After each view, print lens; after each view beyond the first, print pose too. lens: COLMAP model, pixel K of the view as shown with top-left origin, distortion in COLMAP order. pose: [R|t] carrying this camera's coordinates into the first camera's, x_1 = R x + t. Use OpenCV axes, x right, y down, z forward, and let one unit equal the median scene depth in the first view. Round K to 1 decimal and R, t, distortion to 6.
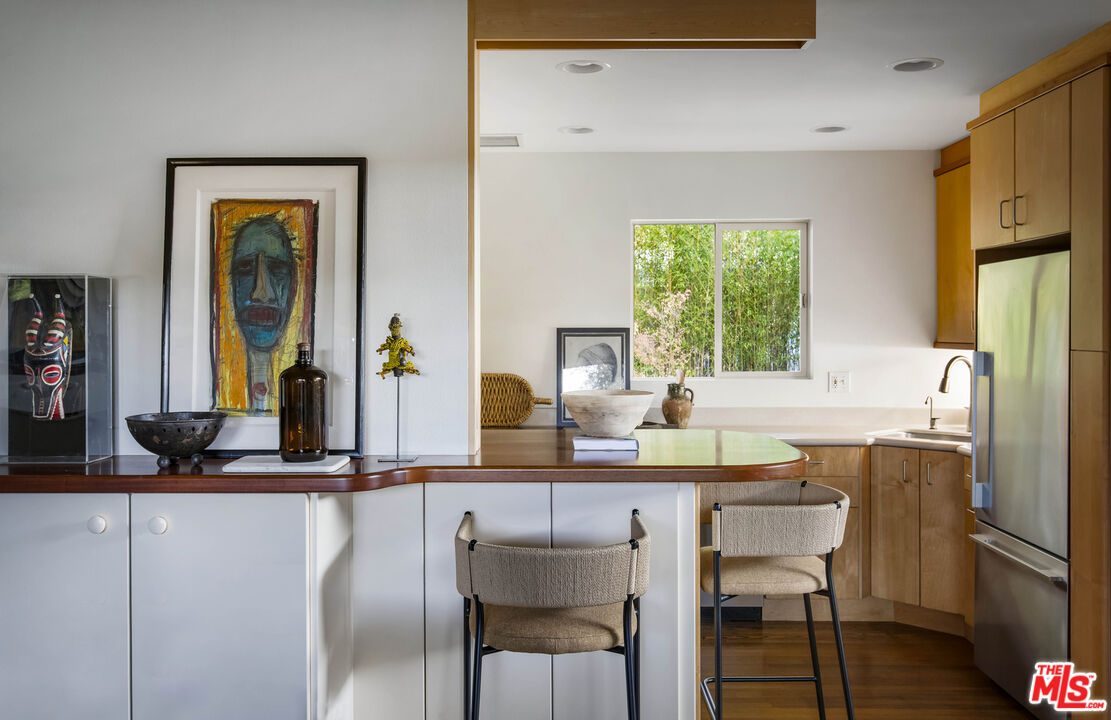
lens RADIAL K [[980.6, 0, 555.5], [0, 980.6, 360.0], [0, 0, 1]] dist [0.000562, -0.000191]
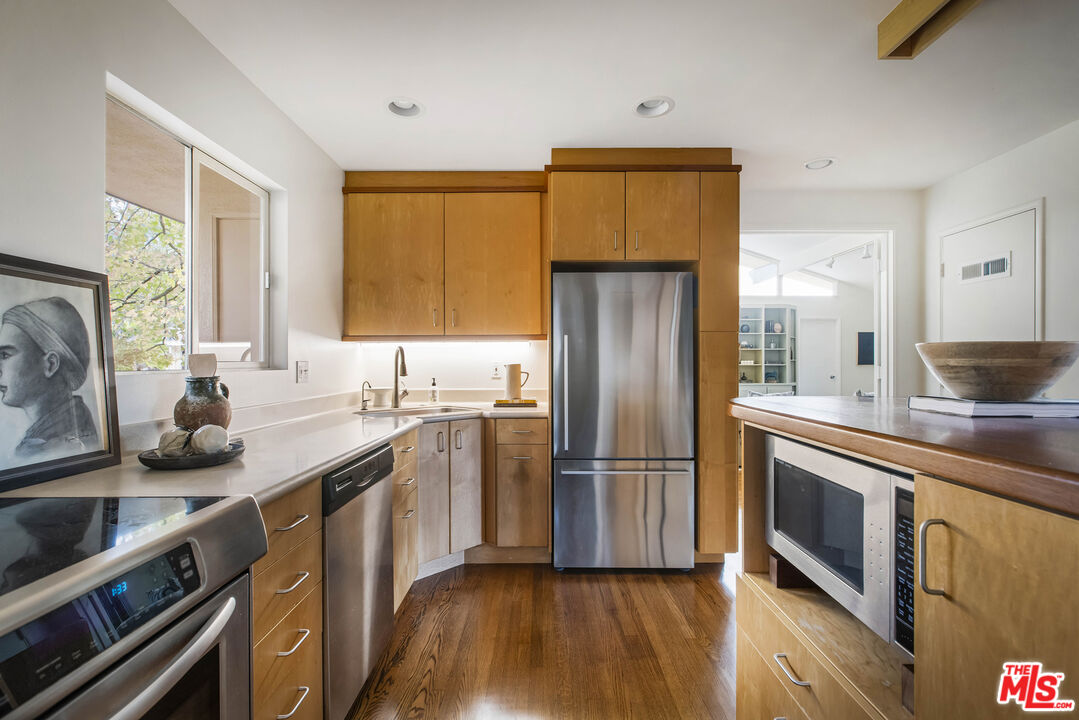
lens RADIAL K [[482.4, 0, 539.5], [0, 482.4, 360.0], [0, 0, 1]] dist [0.002121, 0.000620]
pose [[-0.009195, 0.006514, 0.999937, -0.198936], [0.019769, 0.999785, -0.006331, 0.020379], [-0.999762, 0.019710, -0.009322, 0.823289]]
